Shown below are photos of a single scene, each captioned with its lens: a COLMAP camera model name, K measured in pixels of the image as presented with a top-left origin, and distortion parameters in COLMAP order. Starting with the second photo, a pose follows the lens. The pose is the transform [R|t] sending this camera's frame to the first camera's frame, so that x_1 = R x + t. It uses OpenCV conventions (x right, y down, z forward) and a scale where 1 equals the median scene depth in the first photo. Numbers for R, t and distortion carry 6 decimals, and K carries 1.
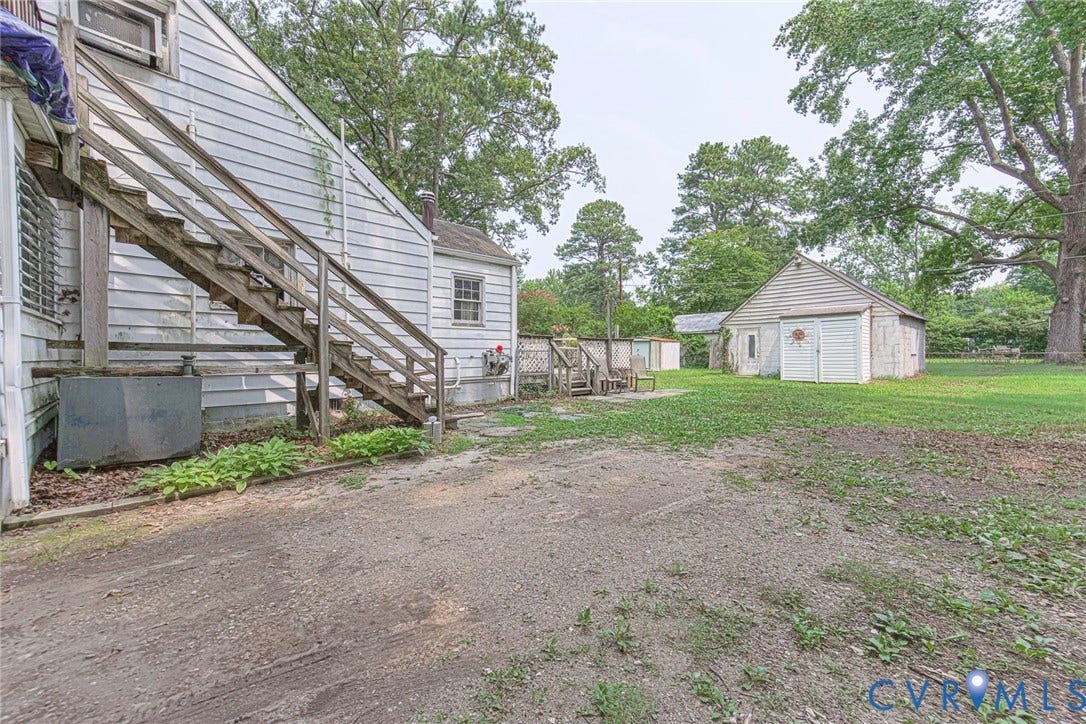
lens RADIAL K [[420.8, 0, 540.0], [0, 420.8, 358.8], [0, 0, 1]] dist [0.020229, 0.000558]
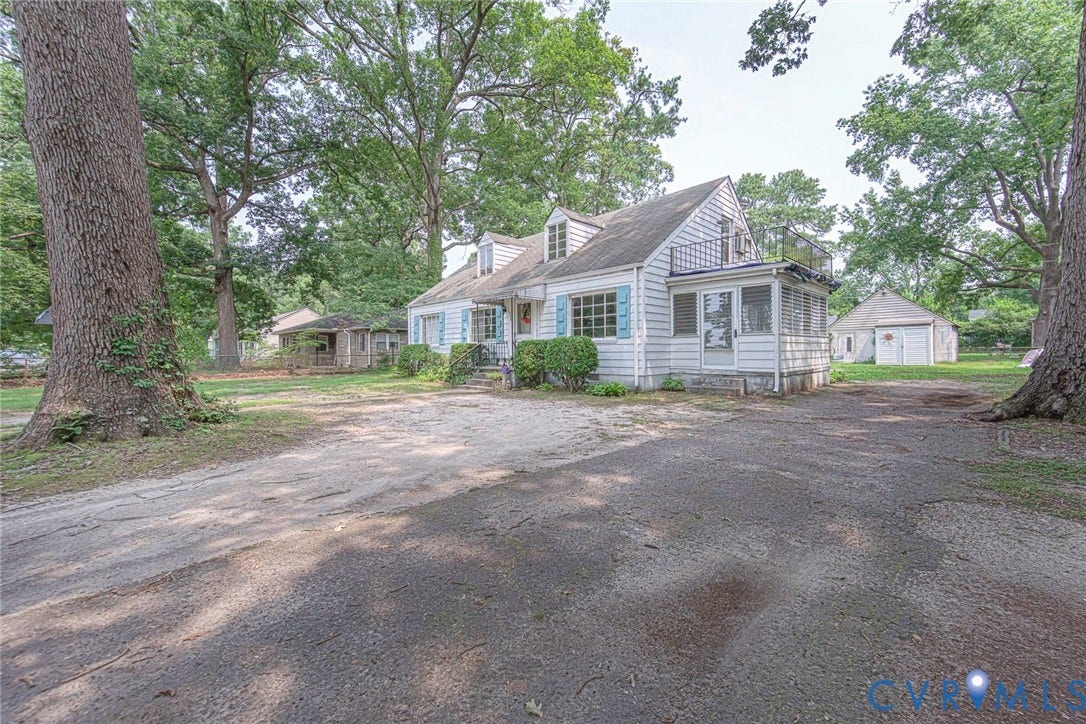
lens RADIAL K [[420.8, 0, 541.0], [0, 420.8, 357.9], [0, 0, 1]] dist [0.020229, 0.000558]
pose [[0.999594, -0.005727, 0.027903, -0.463953], [0.005704, 0.999983, 0.000903, 0.009008], [-0.027907, -0.000743, 0.999610, -0.363220]]
